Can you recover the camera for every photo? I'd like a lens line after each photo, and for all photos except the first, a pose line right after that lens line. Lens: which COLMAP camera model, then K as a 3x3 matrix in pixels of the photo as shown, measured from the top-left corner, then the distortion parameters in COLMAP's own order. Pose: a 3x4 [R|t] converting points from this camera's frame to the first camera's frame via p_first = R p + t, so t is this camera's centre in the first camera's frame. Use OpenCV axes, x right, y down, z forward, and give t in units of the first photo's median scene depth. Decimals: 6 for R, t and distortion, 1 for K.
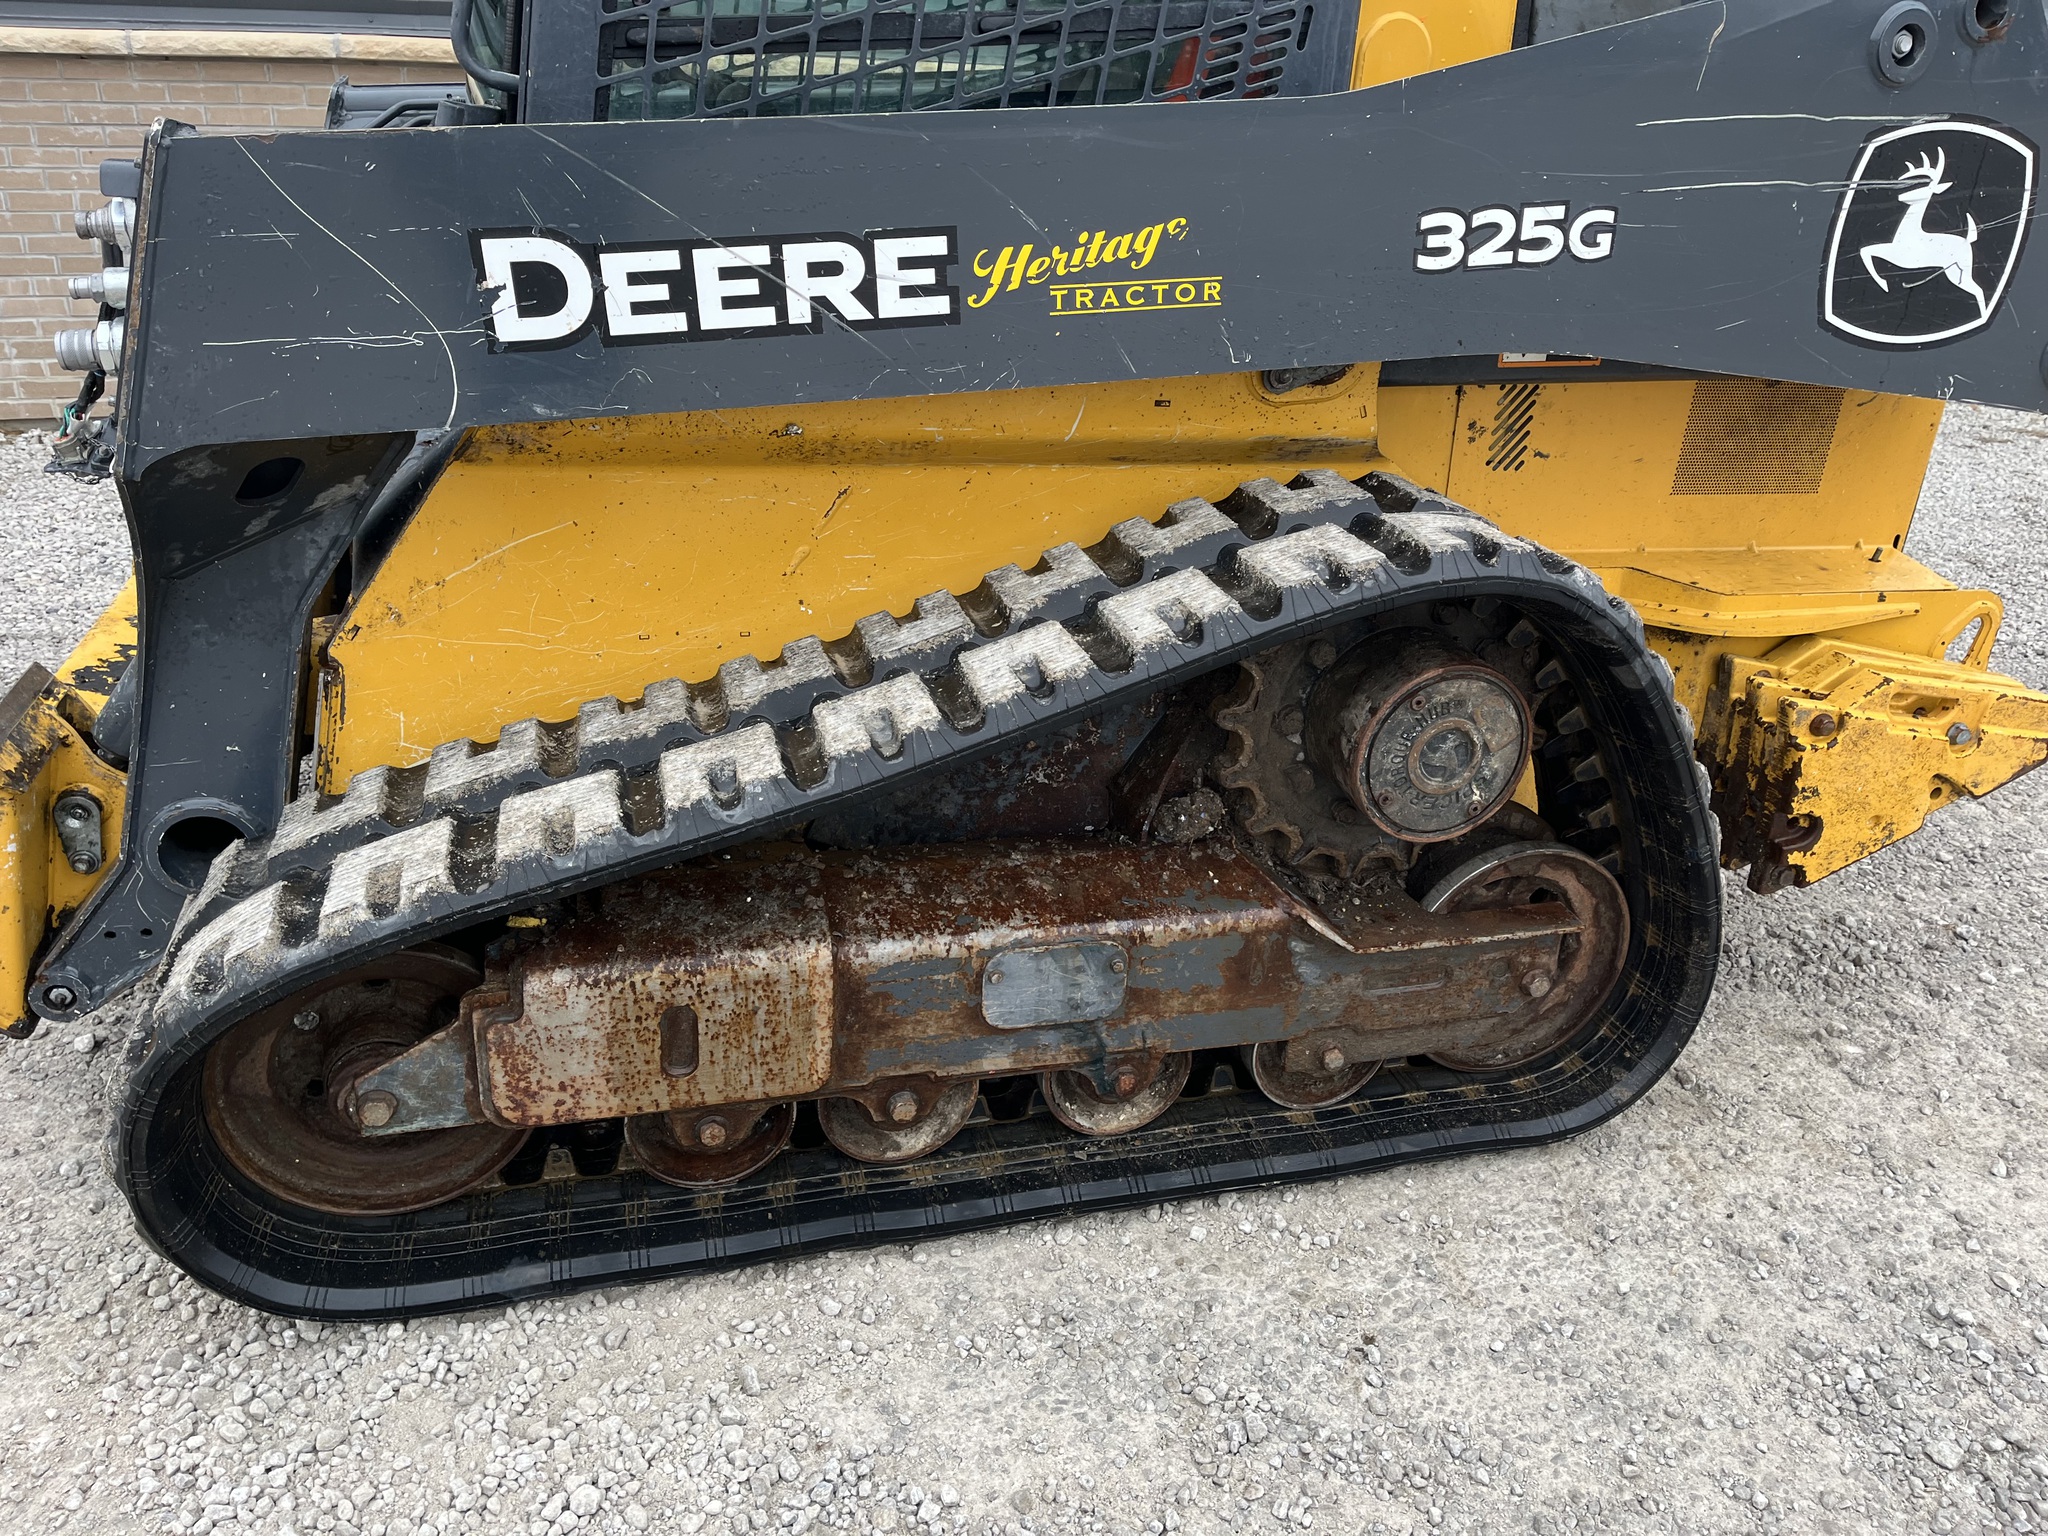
lens RADIAL K [[1589.6, 0, 1047.9], [0, 1589.6, 747.8], [0, 0, 1]] dist [0.075641, -0.108346]
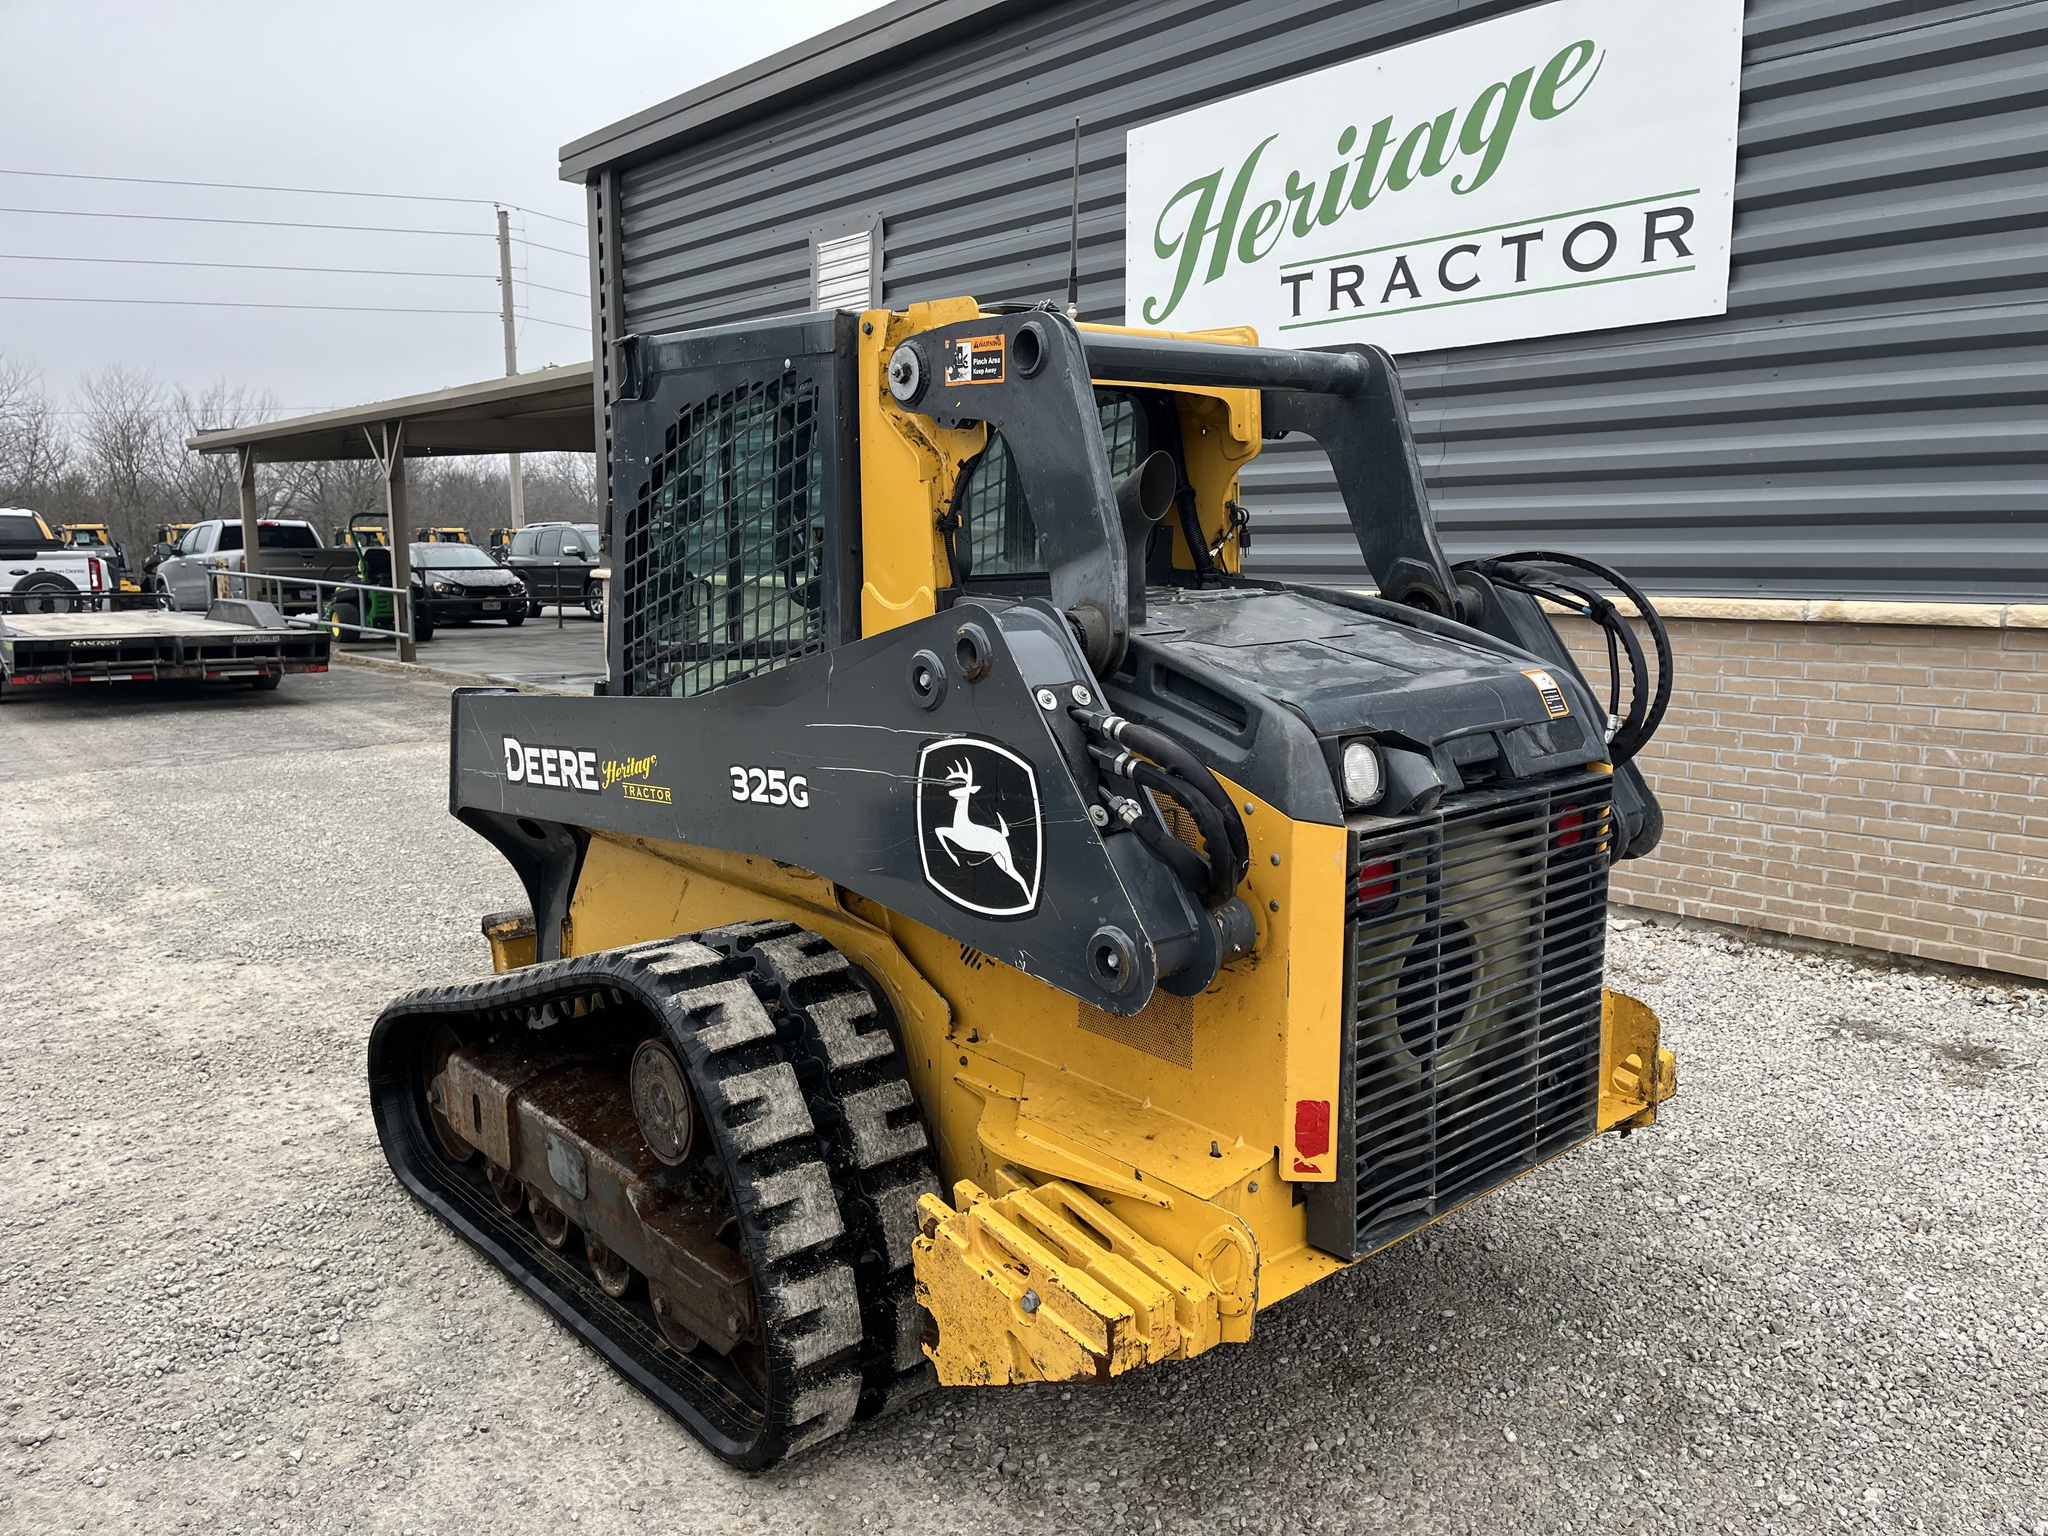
lens RADIAL K [[1589.6, 0, 1047.9], [0, 1589.6, 747.8], [0, 0, 1]] dist [0.075641, -0.108346]
pose [[0.421821, 0.081363, -0.903021, 1.751061], [-0.324068, 0.943704, -0.066351, -0.332469], [0.846787, 0.320628, 0.424441, 0.554382]]
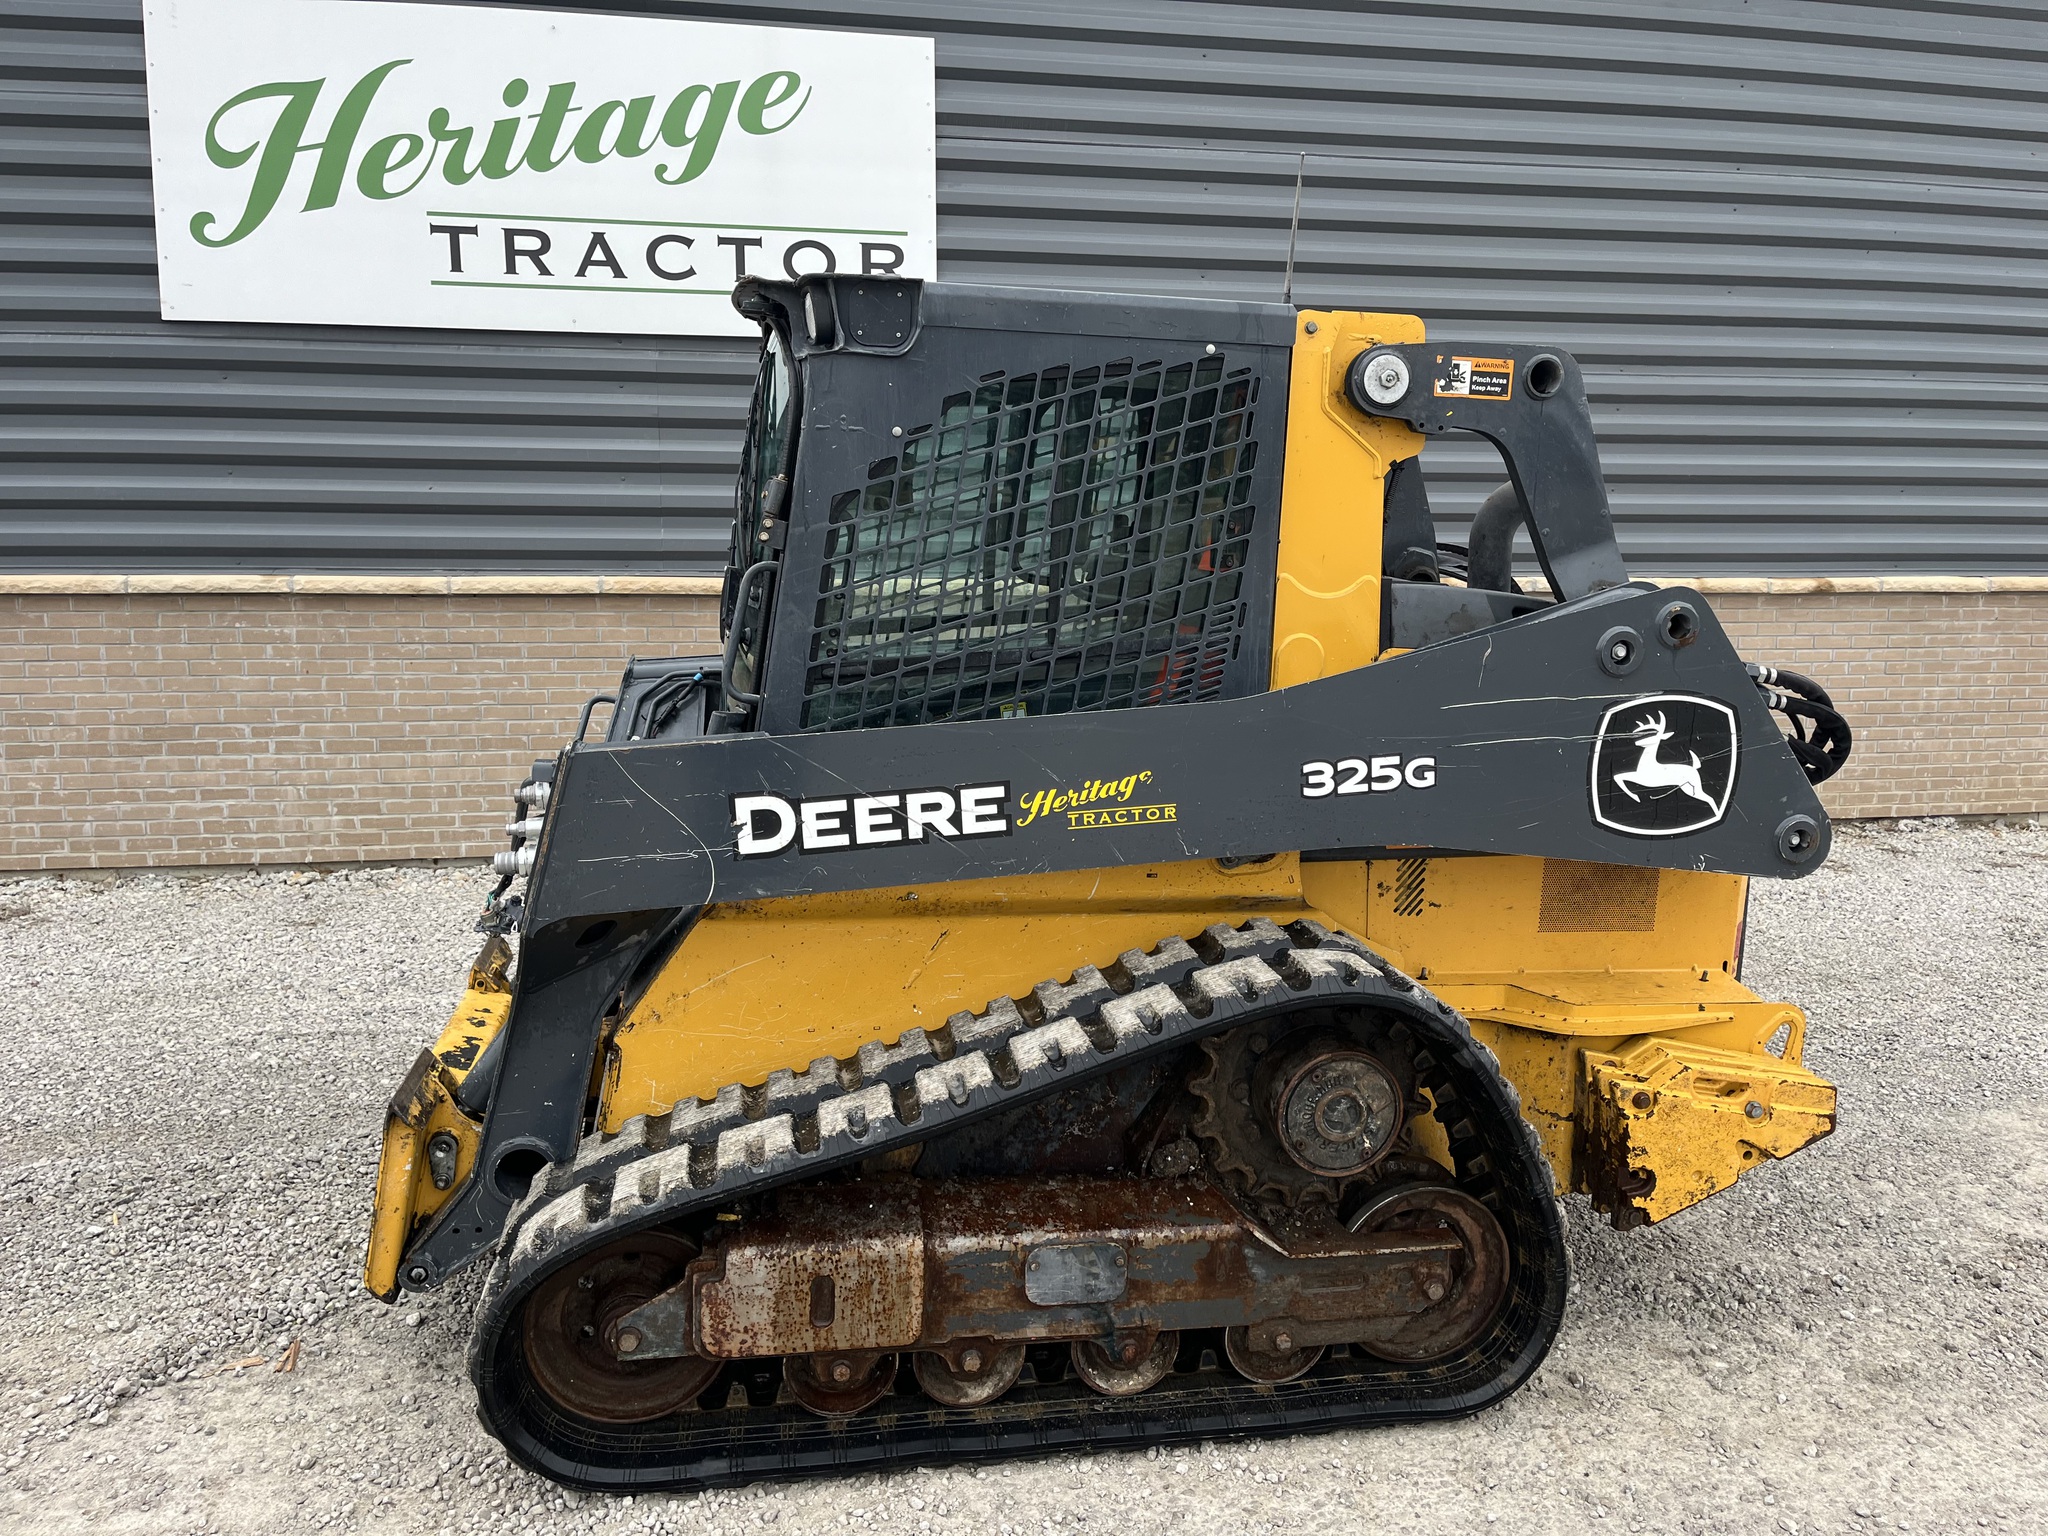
lens RADIAL K [[1589.6, 0, 1047.9], [0, 1589.6, 747.8], [0, 0, 1]] dist [0.075641, -0.108346]
pose [[0.995692, -0.012090, -0.091934, 0.119686], [-0.011038, 0.968960, -0.246972, 0.045088], [0.092066, 0.246923, 0.964652, -0.536020]]
